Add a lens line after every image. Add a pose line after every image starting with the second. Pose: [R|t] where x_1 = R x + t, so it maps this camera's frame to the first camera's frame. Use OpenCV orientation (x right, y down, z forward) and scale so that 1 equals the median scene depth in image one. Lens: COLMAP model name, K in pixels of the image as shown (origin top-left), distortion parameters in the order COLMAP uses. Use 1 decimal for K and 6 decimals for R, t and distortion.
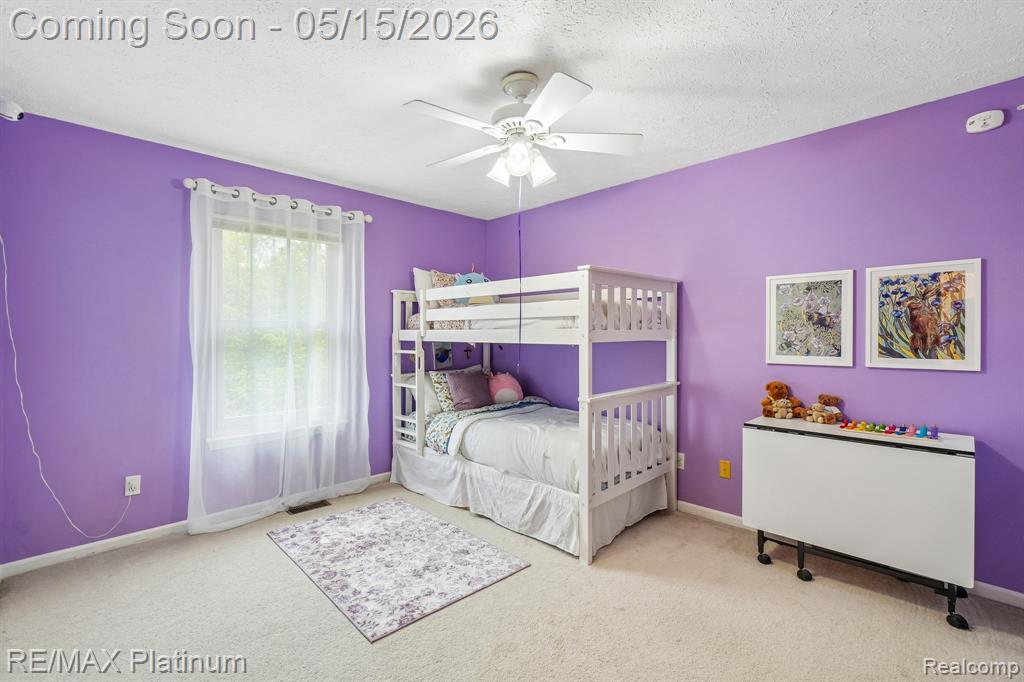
lens RADIAL K [[455.9, 0, 509.9], [0, 455.9, 339.1], [0, 0, 1]] dist [-0.008825, 0.002249]
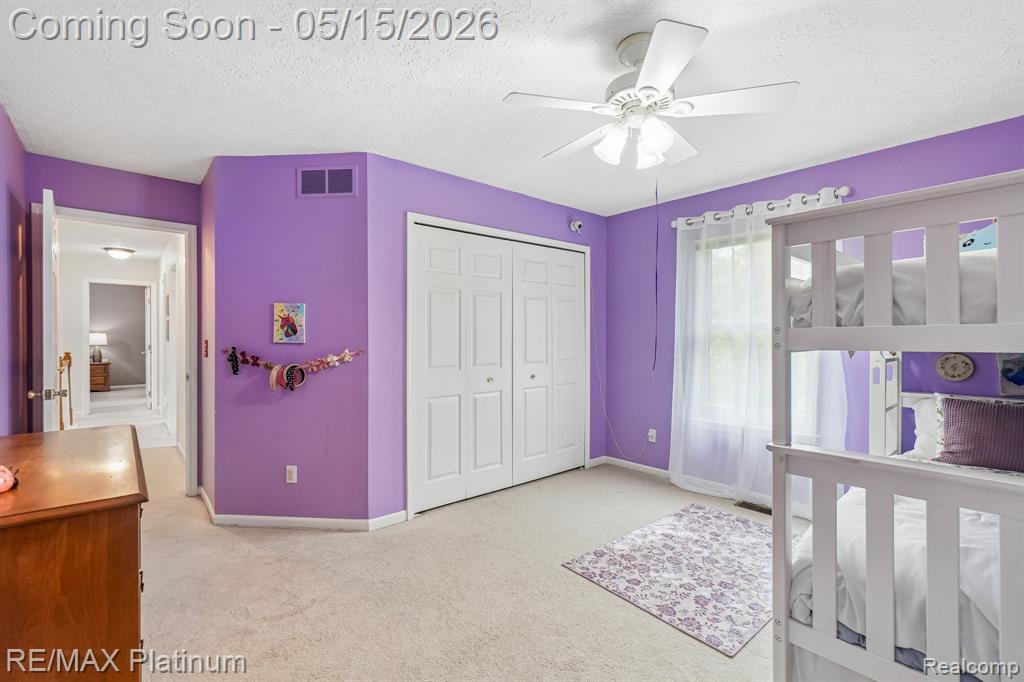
lens RADIAL K [[455.9, 0, 511.7], [0, 455.9, 335.7], [0, 0, 1]] dist [-0.008825, 0.002249]
pose [[-0.070964, -0.000200, -0.997479, 0.661501], [-0.007548, 0.999971, 0.000336, -0.006936], [0.997450, 0.007552, -0.070964, 0.592785]]
